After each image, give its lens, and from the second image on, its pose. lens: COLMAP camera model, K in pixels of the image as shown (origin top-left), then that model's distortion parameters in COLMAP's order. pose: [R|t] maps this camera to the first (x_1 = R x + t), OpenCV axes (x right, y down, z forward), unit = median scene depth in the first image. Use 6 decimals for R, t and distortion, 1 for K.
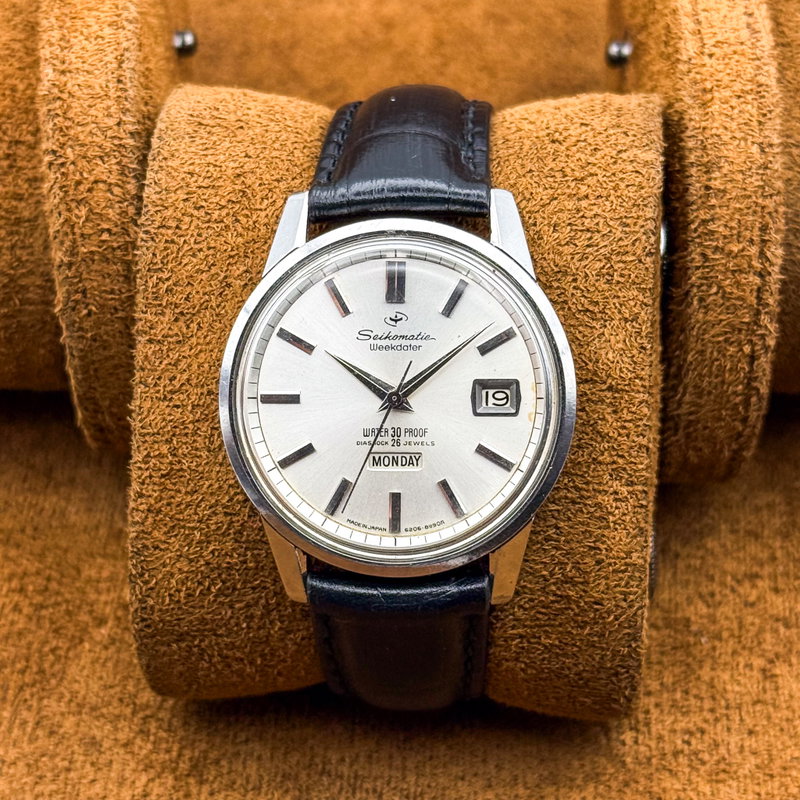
lens RADIAL K [[2207.1, 0, 400.0], [0, 2207.1, 420.1], [0, 0, 1]] dist [0.139156, 0.582572]
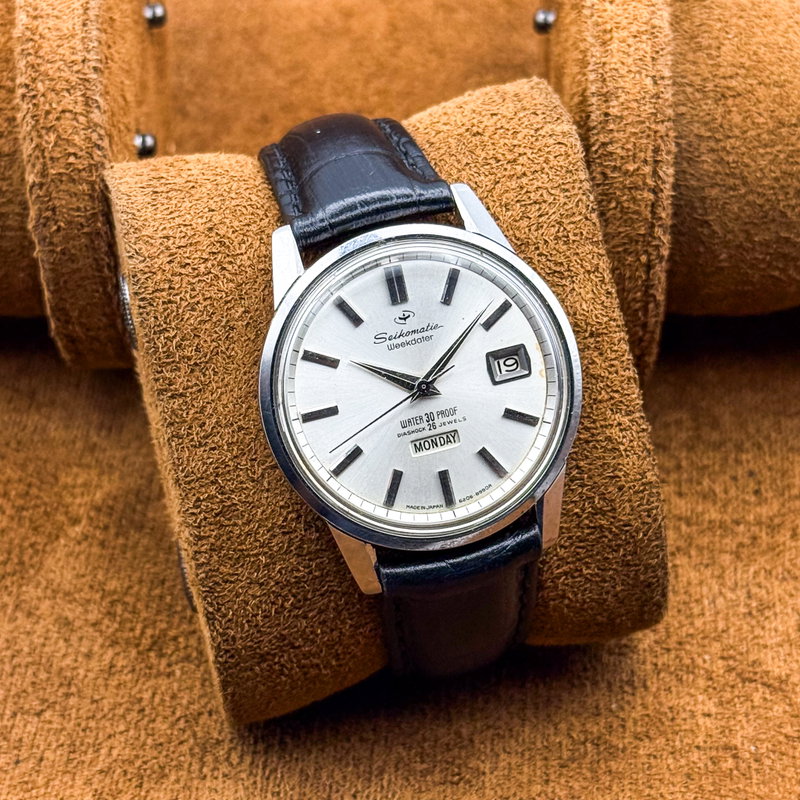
lens RADIAL K [[2207.1, 0, 400.0], [0, 2207.1, 420.1], [0, 0, 1]] dist [0.139156, 0.582572]
pose [[0.948911, -0.245553, 0.198172, -0.225340], [0.251104, 0.967956, -0.002977, 0.006294], [-0.191091, 0.052587, 0.980163, -0.071438]]
